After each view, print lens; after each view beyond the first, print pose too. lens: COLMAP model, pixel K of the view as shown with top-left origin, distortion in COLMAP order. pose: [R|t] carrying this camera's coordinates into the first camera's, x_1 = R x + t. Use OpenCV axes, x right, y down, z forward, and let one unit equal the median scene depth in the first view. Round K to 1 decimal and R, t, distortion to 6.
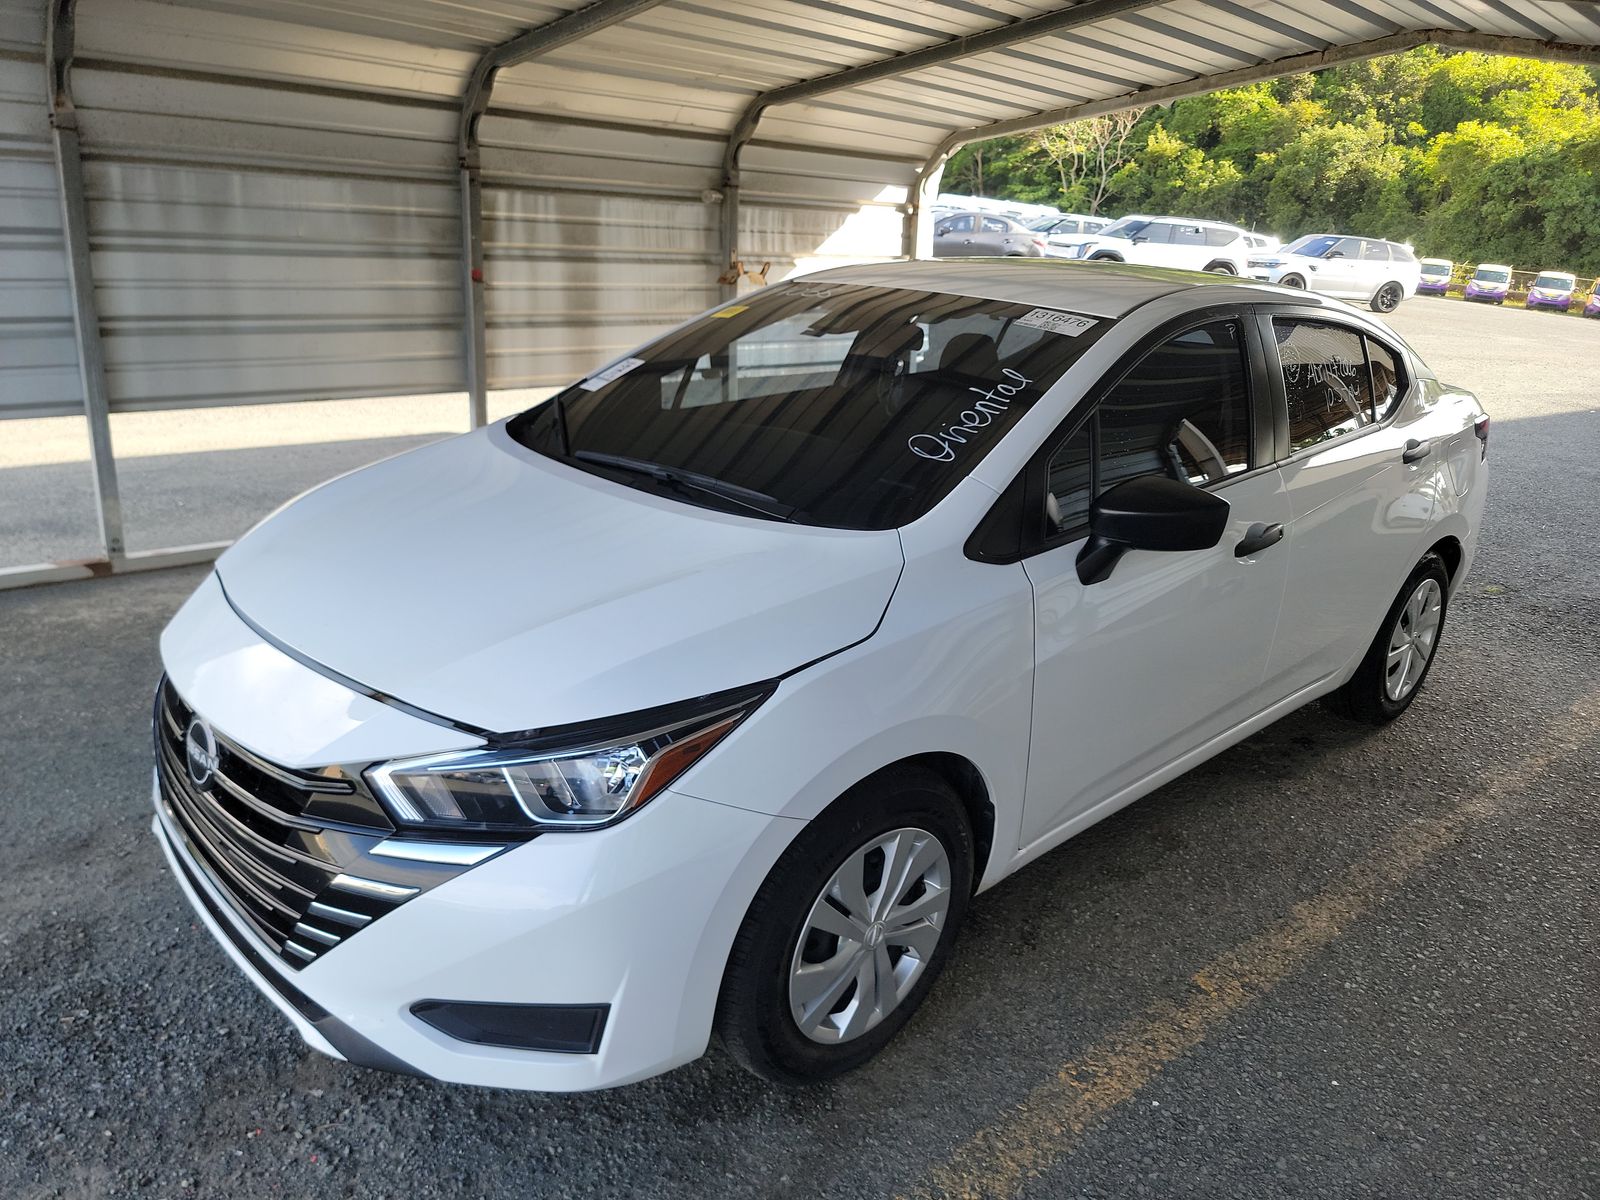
lens RADIAL K [[1107.9, 0, 790.0], [0, 1107.9, 628.7], [0, 0, 1]] dist [0.061084, -0.047930]
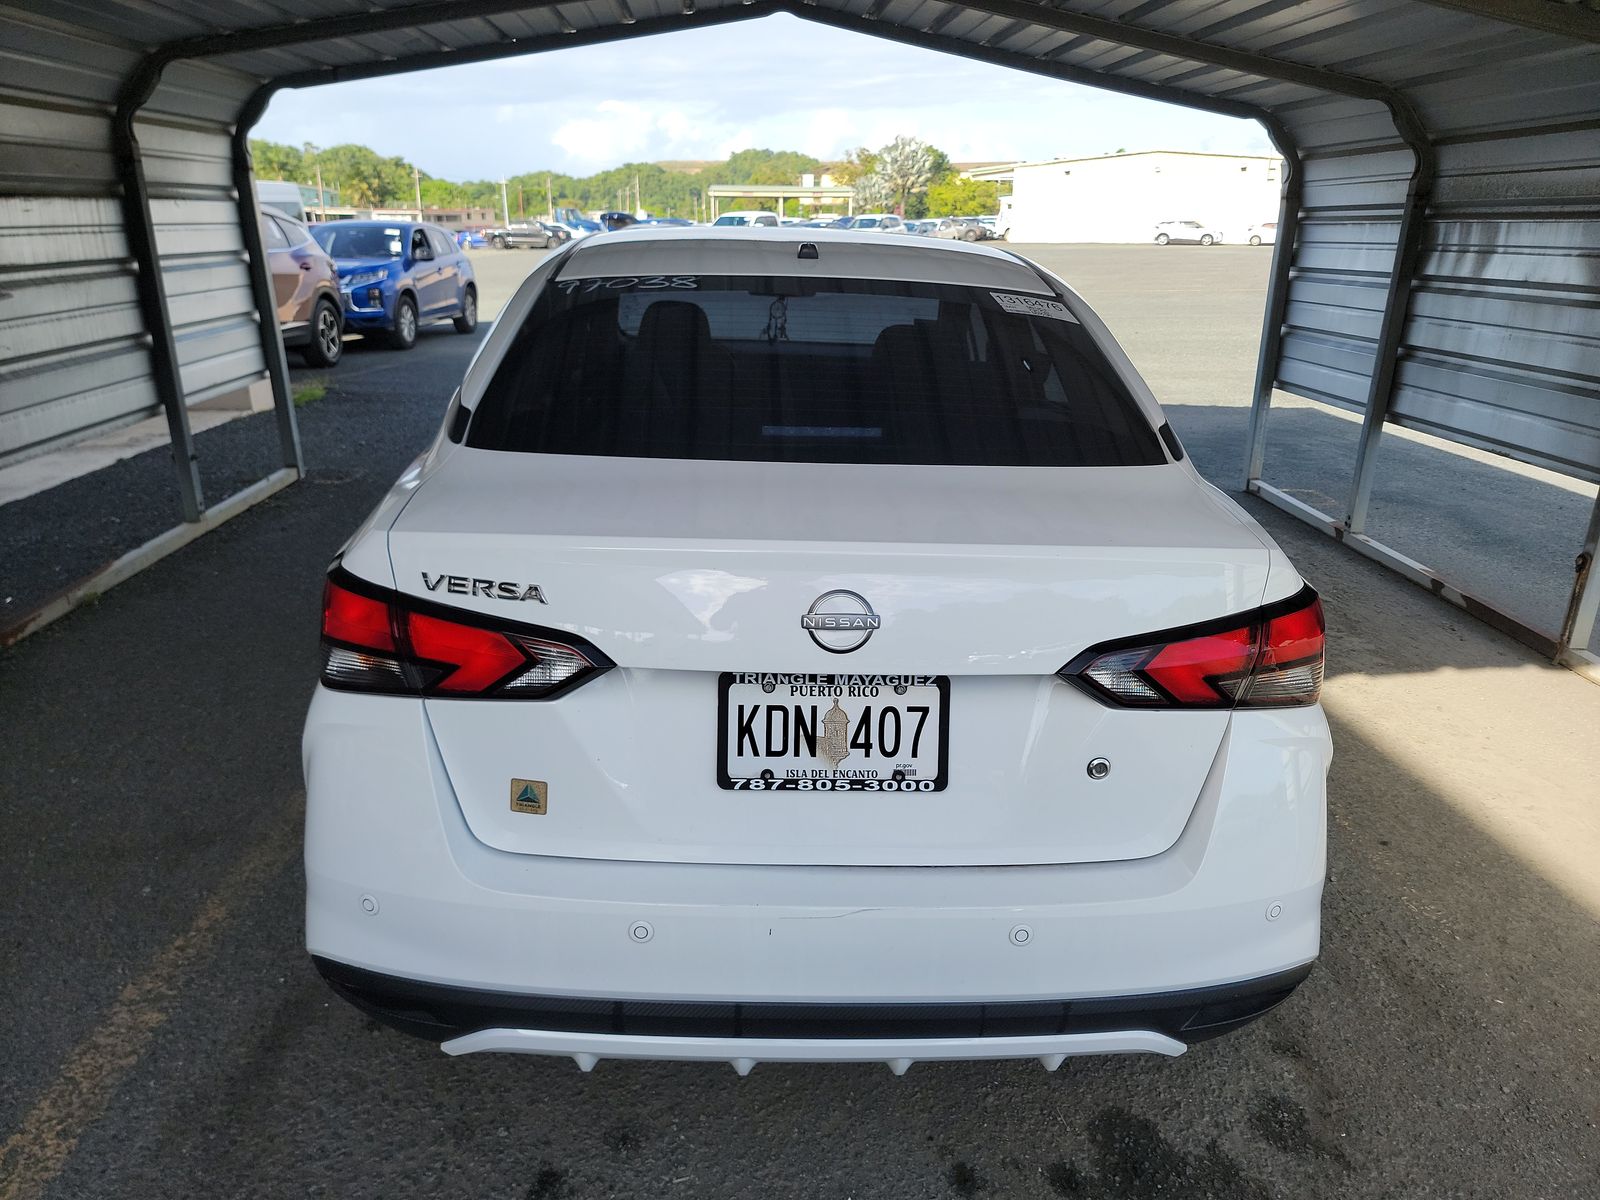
lens RADIAL K [[1107.9, 0, 778.4], [0, 1107.9, 611.4], [0, 0, 1]] dist [0.061084, -0.047930]
pose [[-0.651807, 0.176231, -0.737625, 0.678333], [-0.323614, 0.814997, 0.480680, -0.347669], [0.685873, 0.552016, -0.474190, 1.085405]]
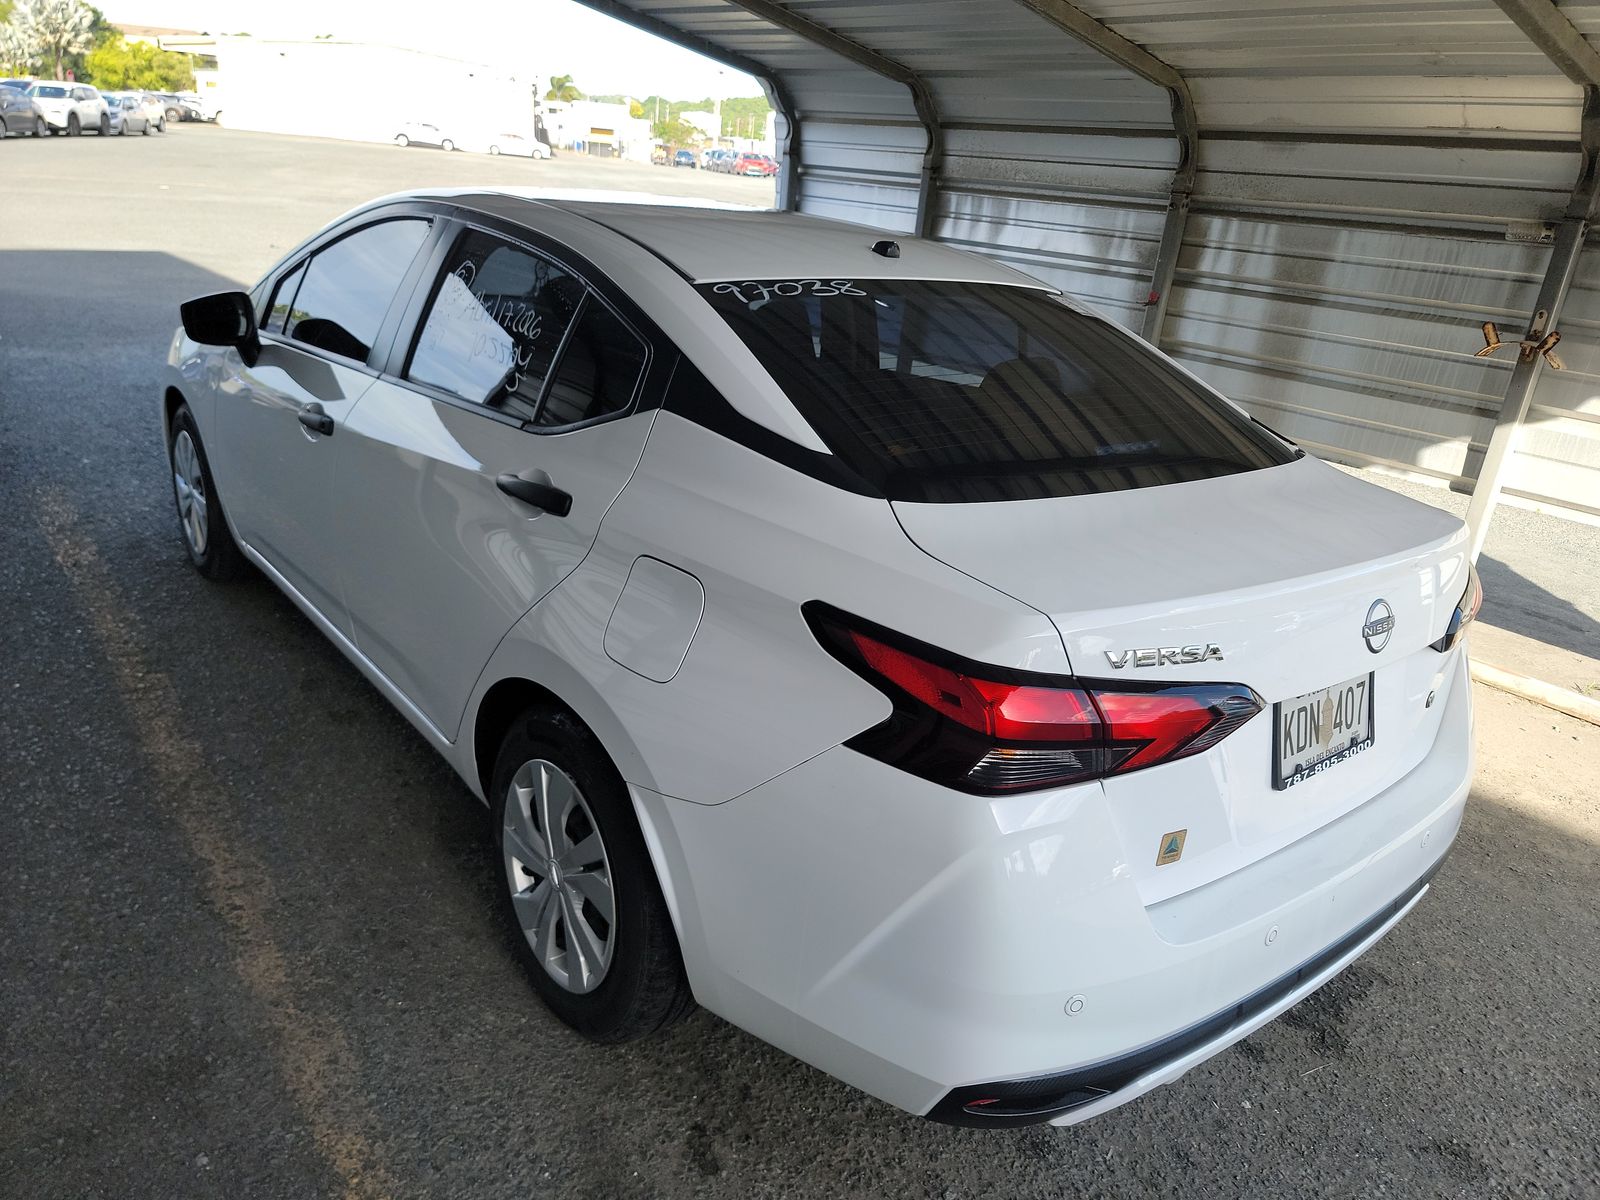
lens RADIAL K [[1107.9, 0, 806.6], [0, 1107.9, 607.5], [0, 0, 1]] dist [0.061084, -0.047930]
pose [[-0.054011, 0.298321, -0.952936, 0.789766], [-0.440271, 0.849443, 0.290875, -0.240787], [0.896239, 0.435261, 0.085463, 0.775387]]
